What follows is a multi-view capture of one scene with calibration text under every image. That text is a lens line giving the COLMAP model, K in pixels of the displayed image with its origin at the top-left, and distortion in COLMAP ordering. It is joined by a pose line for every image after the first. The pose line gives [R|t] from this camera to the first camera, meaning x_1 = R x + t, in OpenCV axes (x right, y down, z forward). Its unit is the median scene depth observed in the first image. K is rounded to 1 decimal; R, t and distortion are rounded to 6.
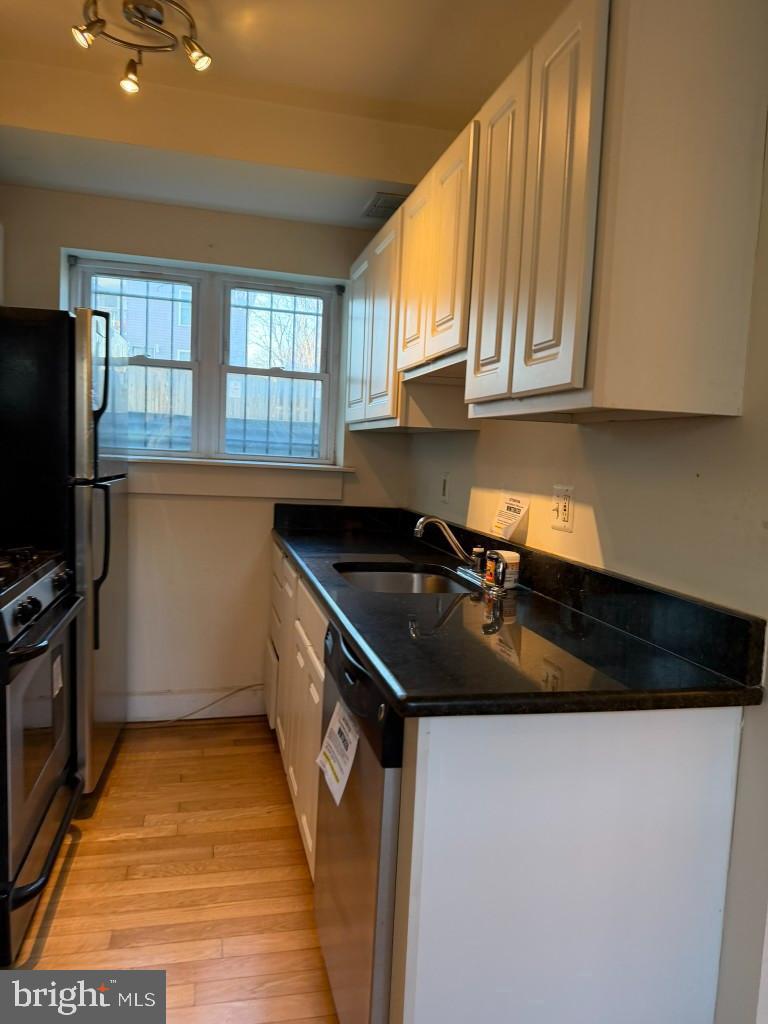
lens RADIAL K [[723.5, 0, 386.2], [0, 723.5, 515.7], [0, 0, 1]] dist [0.070768, -0.085650]
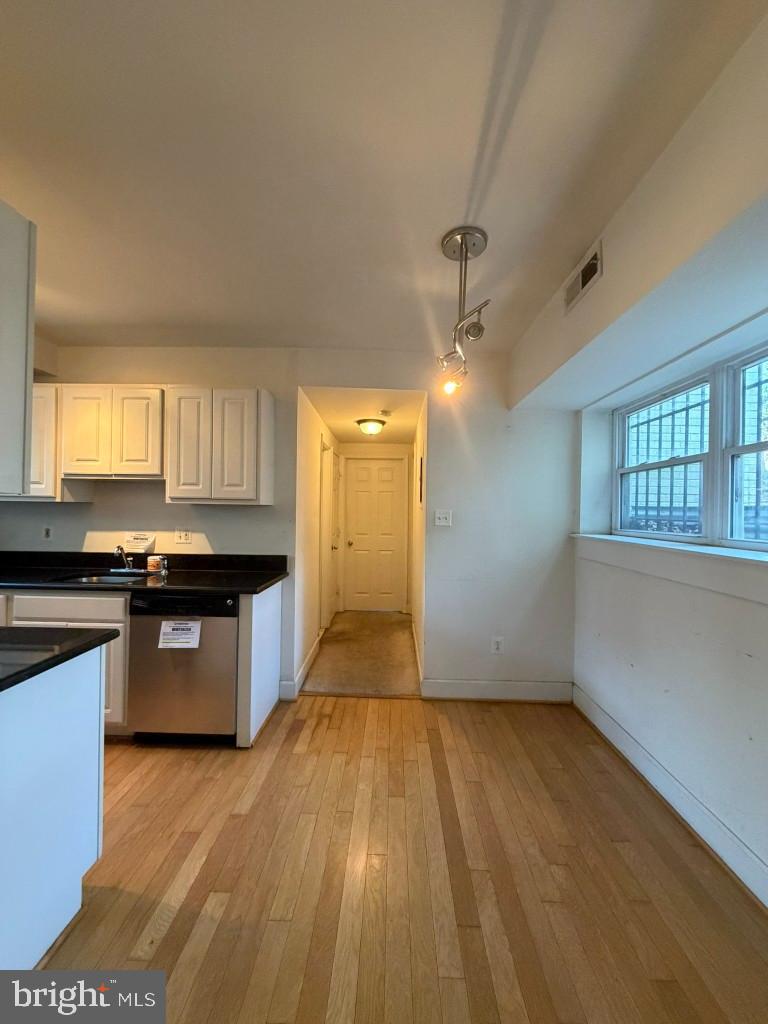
lens RADIAL K [[408.8, 0, 384.4], [0, 408.8, 509.1], [0, 0, 1]] dist [0.000178, 0.000080]
pose [[0.262157, -0.043648, 0.964038, -0.844604], [0.078383, 0.996639, 0.023808, -0.070774], [-0.961837, 0.069323, 0.264697, -0.083222]]
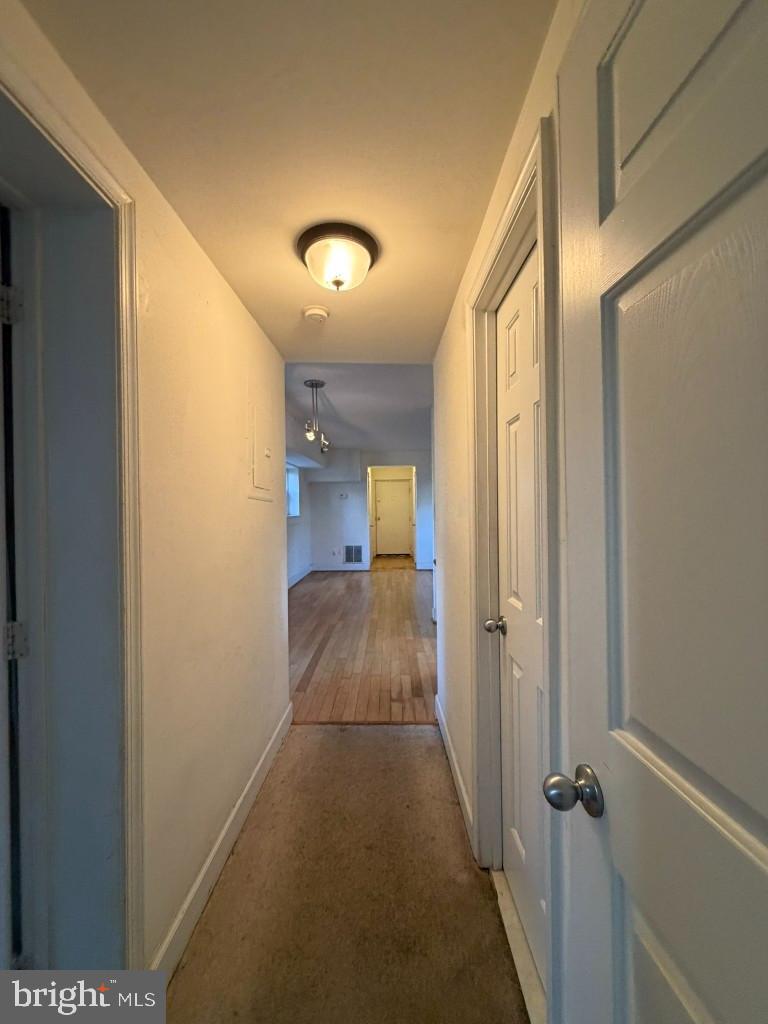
lens RADIAL K [[408.8, 0, 384.4], [0, 408.8, 509.1], [0, 0, 1]] dist [0.000178, 0.000080]
pose [[-0.253874, -0.040177, -0.966402, 1.422374], [-0.083482, 0.996319, -0.019490, -0.010852], [0.963628, 0.075729, -0.256294, 0.663905]]
